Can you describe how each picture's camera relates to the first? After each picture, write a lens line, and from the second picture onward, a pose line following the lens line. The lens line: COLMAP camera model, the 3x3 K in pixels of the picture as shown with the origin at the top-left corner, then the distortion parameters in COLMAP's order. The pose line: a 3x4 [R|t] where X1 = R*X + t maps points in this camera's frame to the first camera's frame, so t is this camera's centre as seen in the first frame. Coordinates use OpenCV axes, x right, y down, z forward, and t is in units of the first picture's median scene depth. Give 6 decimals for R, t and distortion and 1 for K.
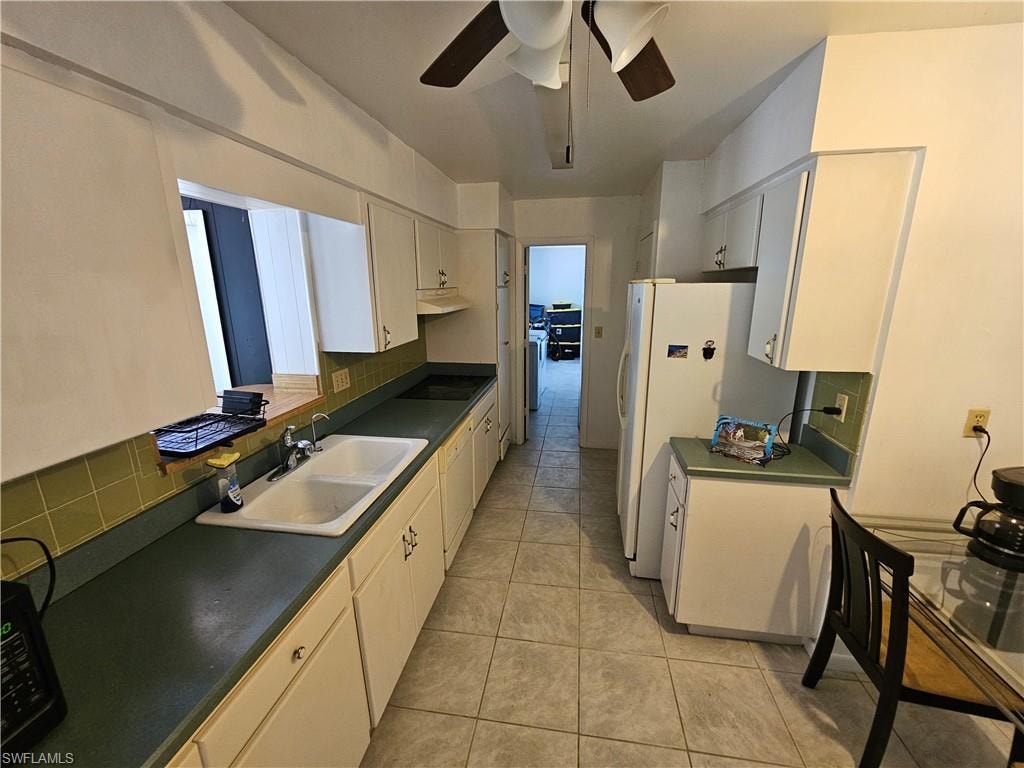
lens RADIAL K [[419.9, 0, 514.9], [0, 419.9, 388.5], [0, 0, 1]] dist [0.001103, 0.000380]
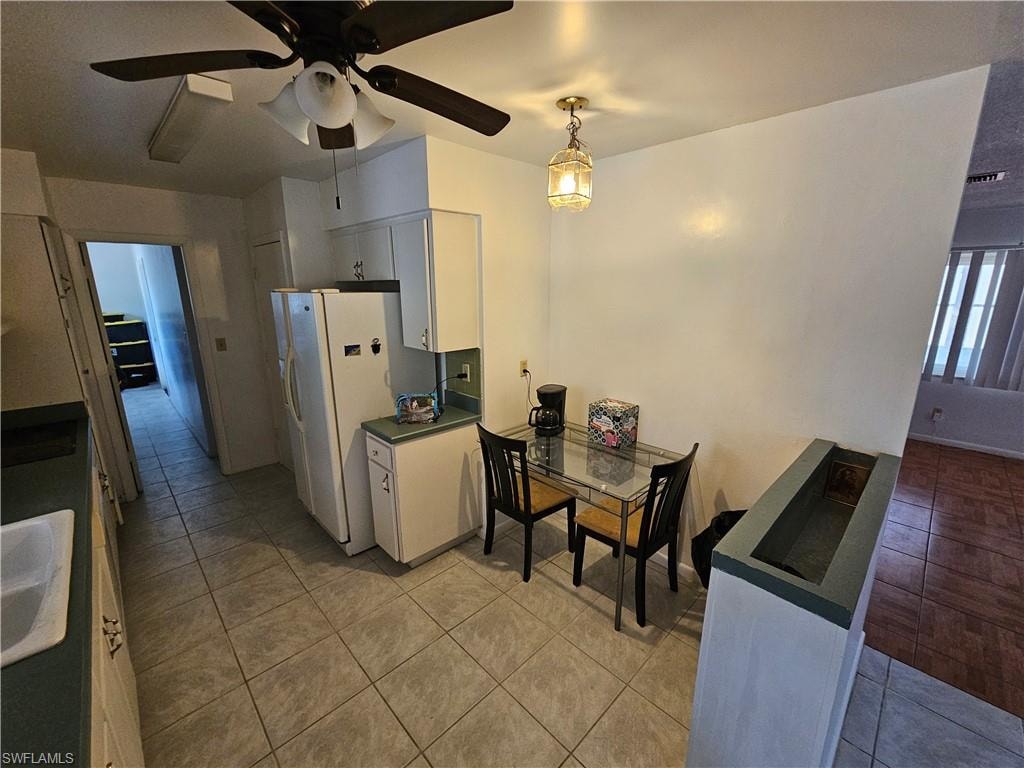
lens RADIAL K [[419.9, 0, 514.9], [0, 419.9, 388.5], [0, 0, 1]] dist [0.001103, 0.000380]
pose [[0.599300, -0.186145, 0.778582, -0.309295], [0.191868, 0.977641, 0.086049, 0.003154], [-0.777192, 0.097815, 0.621615, -0.087976]]
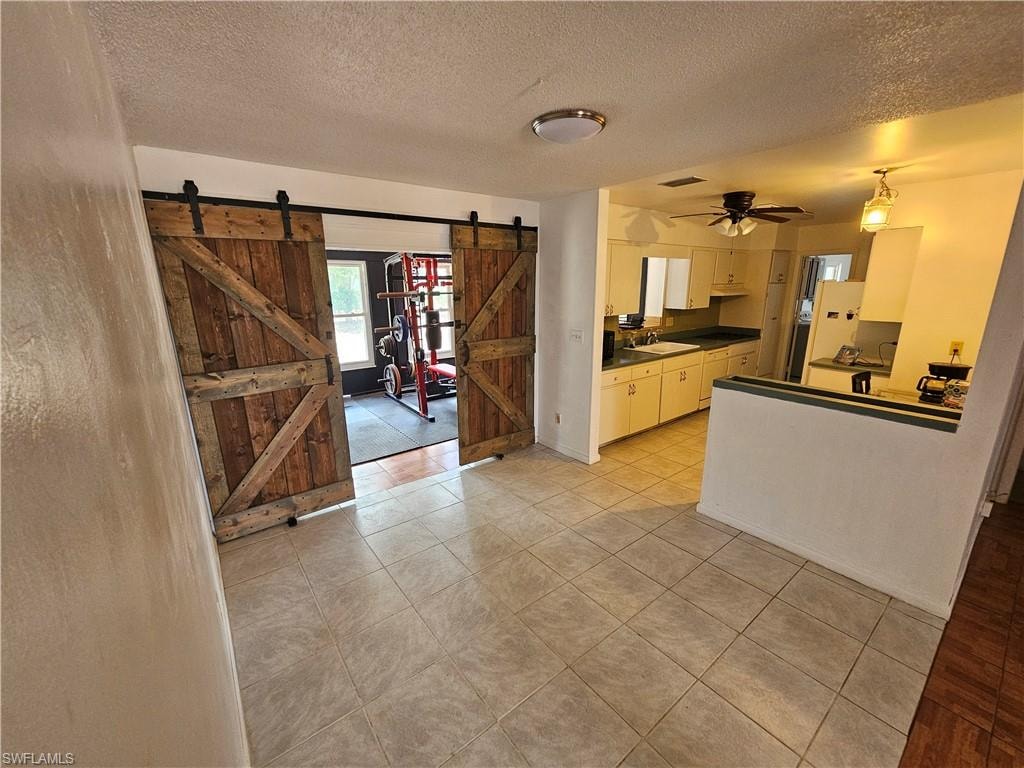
lens RADIAL K [[419.9, 0, 514.9], [0, 419.9, 388.5], [0, 0, 1]] dist [0.001103, 0.000380]
pose [[0.728765, 0.170963, -0.663078, 0.751263], [-0.163257, 0.983788, 0.074223, 0.403002], [0.665018, 0.054161, 0.744861, -1.699387]]
